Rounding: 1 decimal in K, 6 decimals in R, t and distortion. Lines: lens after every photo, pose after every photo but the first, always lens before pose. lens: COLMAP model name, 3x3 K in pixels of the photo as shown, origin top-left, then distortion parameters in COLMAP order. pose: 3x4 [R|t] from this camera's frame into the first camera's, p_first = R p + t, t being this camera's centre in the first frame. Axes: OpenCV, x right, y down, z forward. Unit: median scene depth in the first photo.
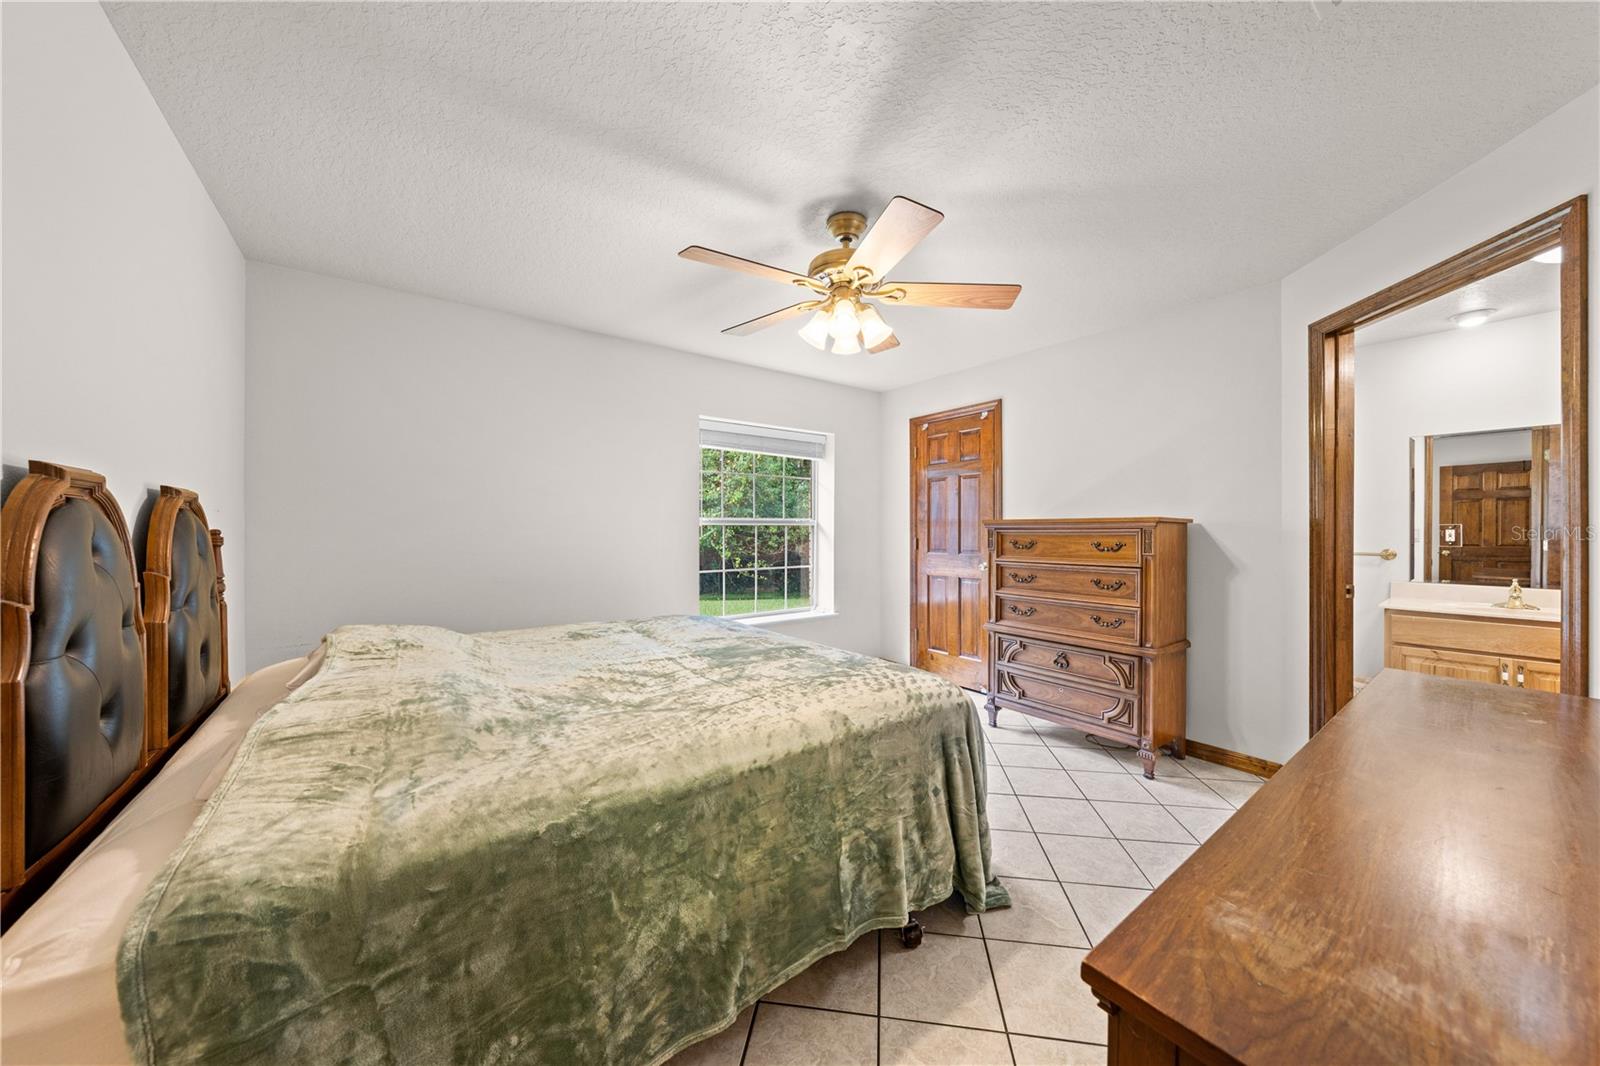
lens RADIAL K [[543.9, 0, 800.1], [0, 543.9, 531.0], [0, 0, 1]] dist [-0.000890, 0.000024]
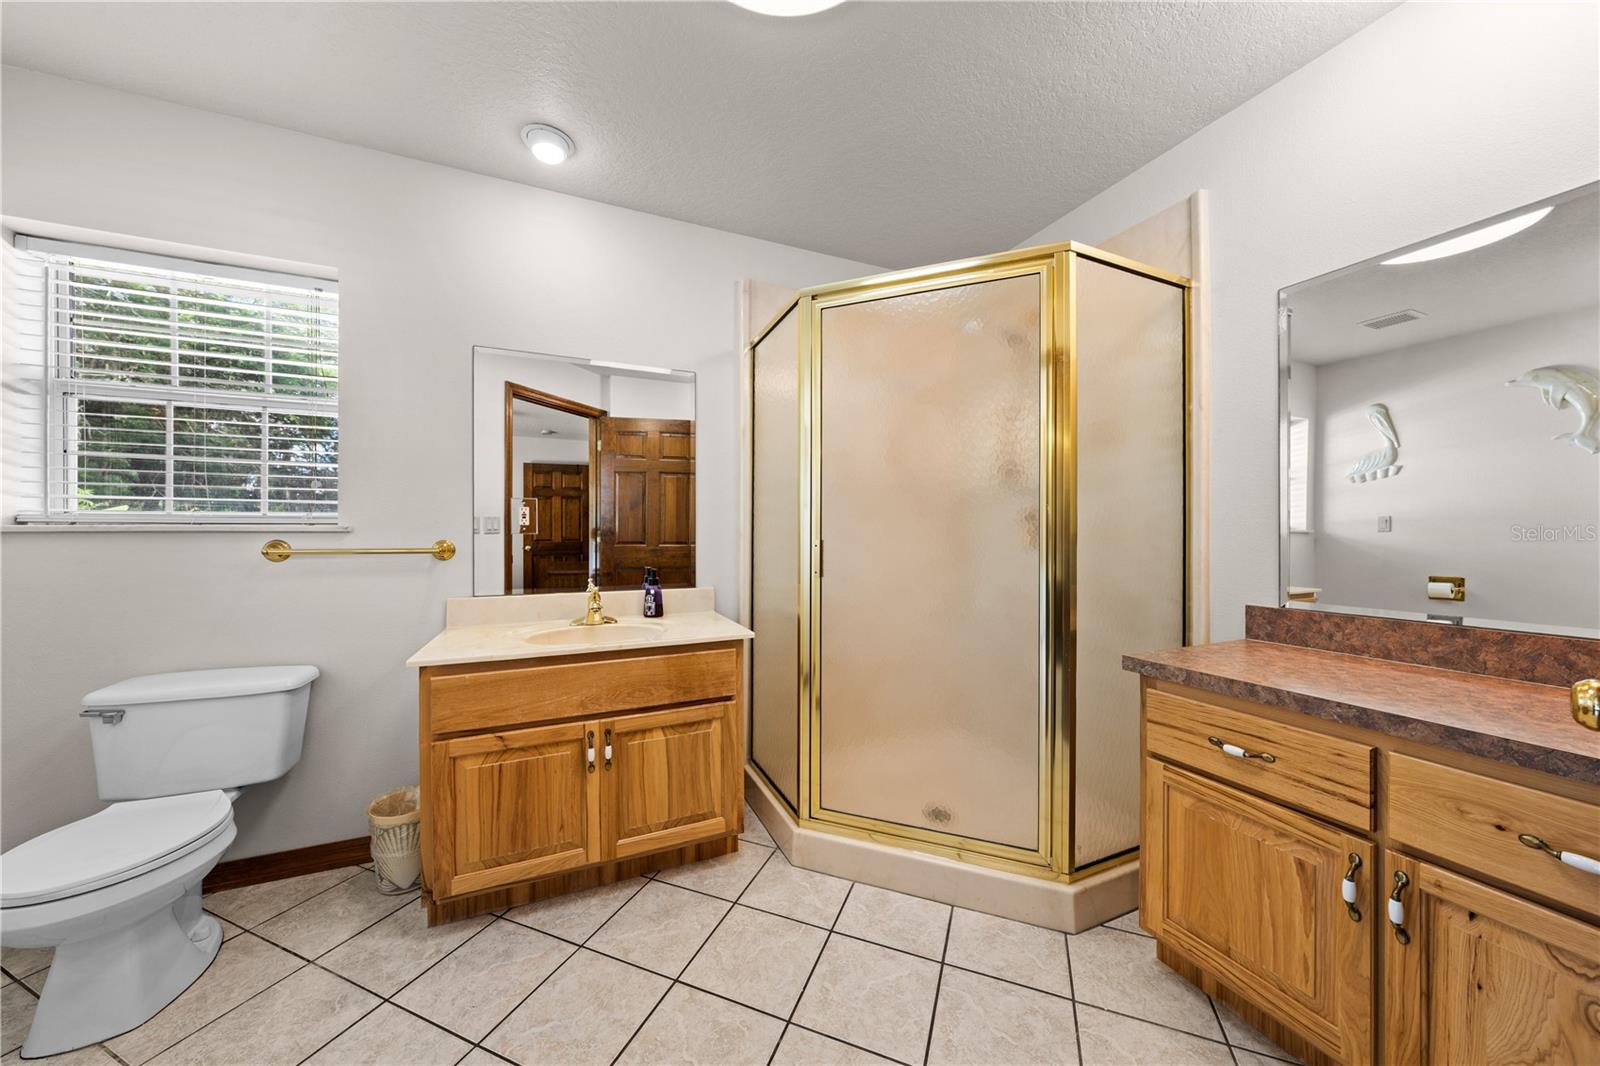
lens RADIAL K [[543.9, 0, 805.2], [0, 543.9, 534.8], [0, 0, 1]] dist [-0.000890, 0.000024]
pose [[0.230157, -0.001865, 0.973152, 0.708345], [0.001077, 0.999998, 0.001661, 0.030256], [-0.973153, 0.000666, 0.230159, 0.579494]]
